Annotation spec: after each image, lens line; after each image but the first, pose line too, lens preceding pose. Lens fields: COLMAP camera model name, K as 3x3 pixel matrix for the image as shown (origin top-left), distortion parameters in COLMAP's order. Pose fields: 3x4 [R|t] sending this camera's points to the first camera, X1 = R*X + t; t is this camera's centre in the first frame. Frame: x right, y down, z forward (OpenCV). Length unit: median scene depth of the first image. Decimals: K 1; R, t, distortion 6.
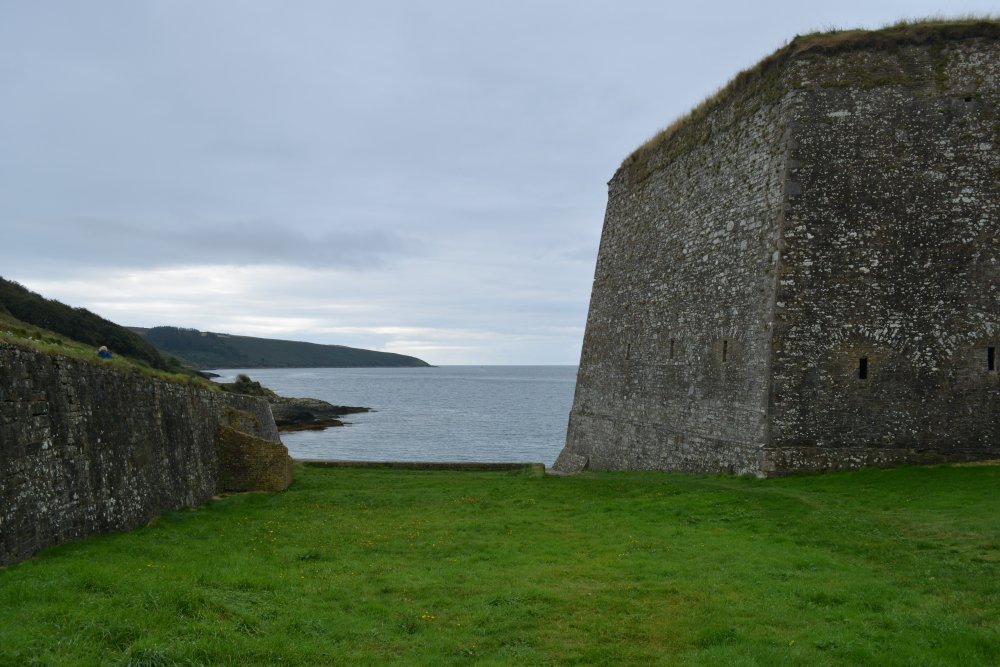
lens RADIAL K [[751.5, 0, 500.0], [0, 751.5, 333.5], [0, 0, 1]] dist [-0.000623, -0.000331]
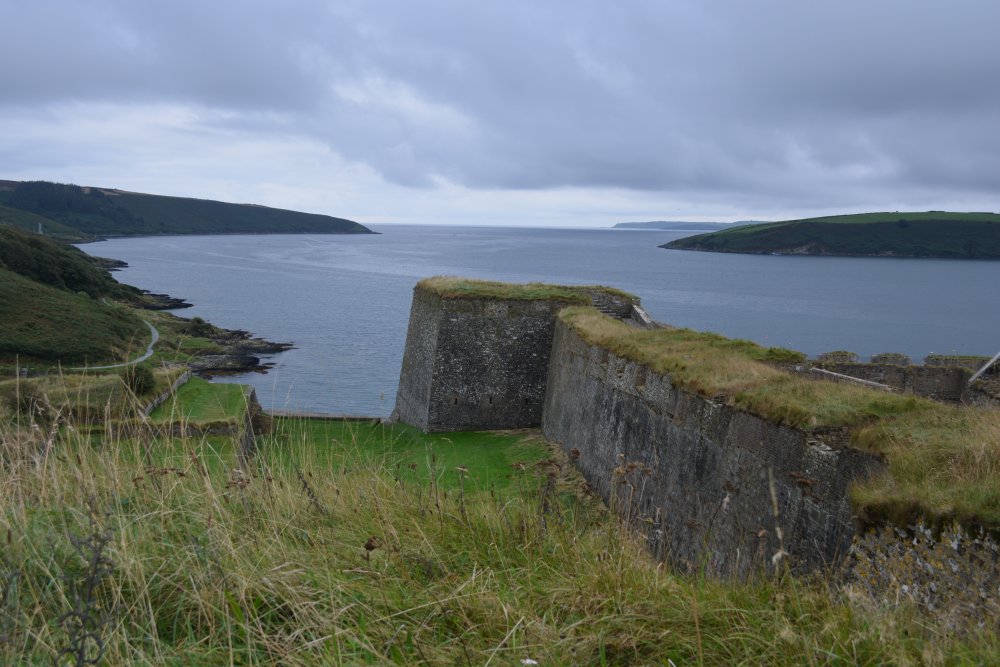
lens RADIAL K [[1023.7, 0, 500.0], [0, 1023.7, 333.5], [0, 0, 1]] dist [0.009918, 0.005799]
pose [[0.999515, 0.015722, 0.026877, 0.529503], [-0.019822, 0.986950, 0.159801, -0.915818], [-0.024014, -0.160256, 0.986783, -3.186124]]
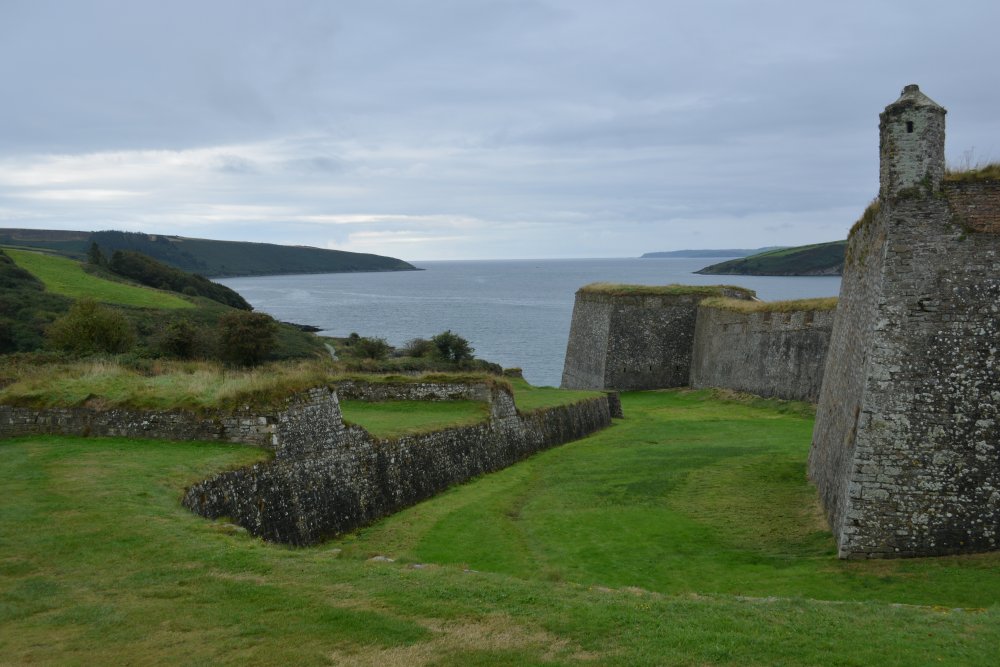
lens RADIAL K [[1023.7, 0, 500.0], [0, 1023.7, 333.5], [0, 0, 1]] dist [0.009918, 0.005799]
pose [[0.999868, -0.014862, 0.006613, -0.281862], [0.013916, 0.991999, 0.125475, -0.907129], [-0.008425, -0.125366, 0.992075, -4.804917]]
